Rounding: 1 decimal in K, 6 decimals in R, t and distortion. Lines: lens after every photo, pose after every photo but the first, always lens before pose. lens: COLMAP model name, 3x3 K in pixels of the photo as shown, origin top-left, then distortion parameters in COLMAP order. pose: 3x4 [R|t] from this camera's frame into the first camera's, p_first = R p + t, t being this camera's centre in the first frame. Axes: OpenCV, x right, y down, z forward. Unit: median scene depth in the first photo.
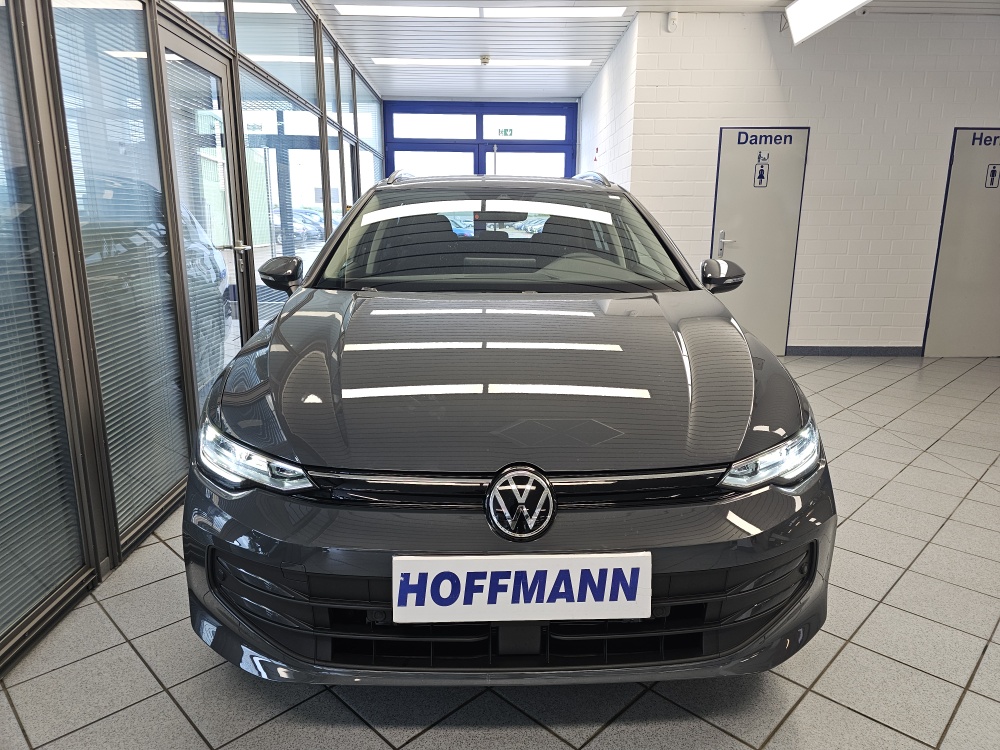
lens RADIAL K [[676.4, 0, 497.0], [0, 676.4, 368.9], [0, 0, 1]] dist [0.059848, -0.056378]
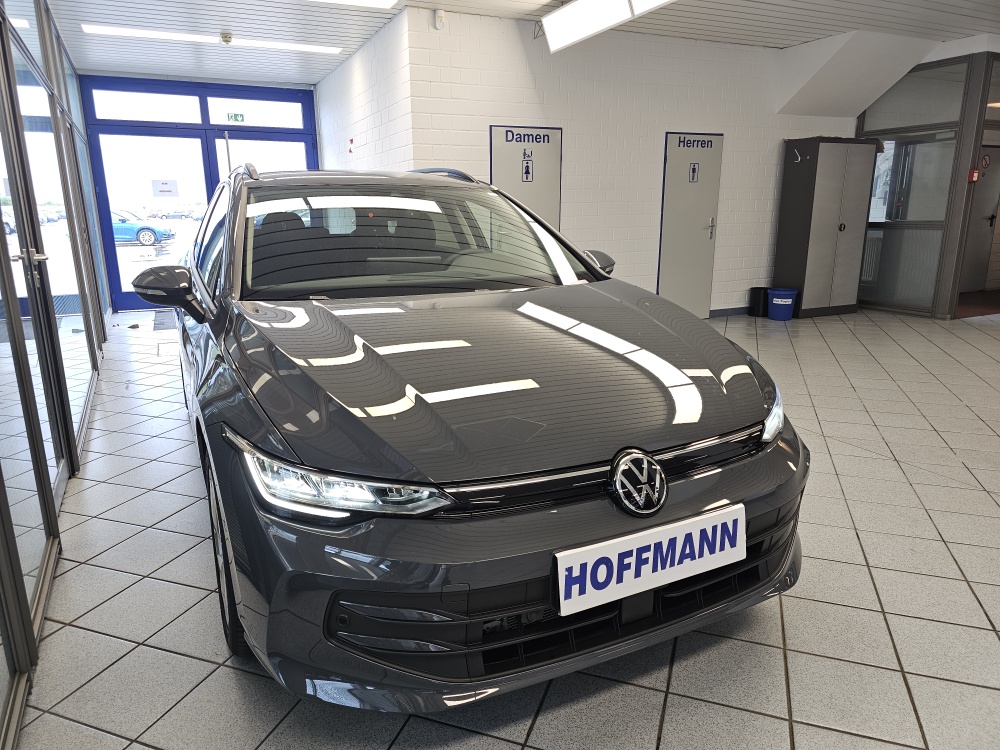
lens RADIAL K [[676.4, 0, 503.5], [0, 676.4, 377.3], [0, 0, 1]] dist [0.059848, -0.056378]
pose [[0.909314, -0.114788, 0.399966, -0.209673], [0.104858, 0.993390, 0.046705, -0.016257], [-0.402683, -0.000529, 0.915339, 0.030765]]
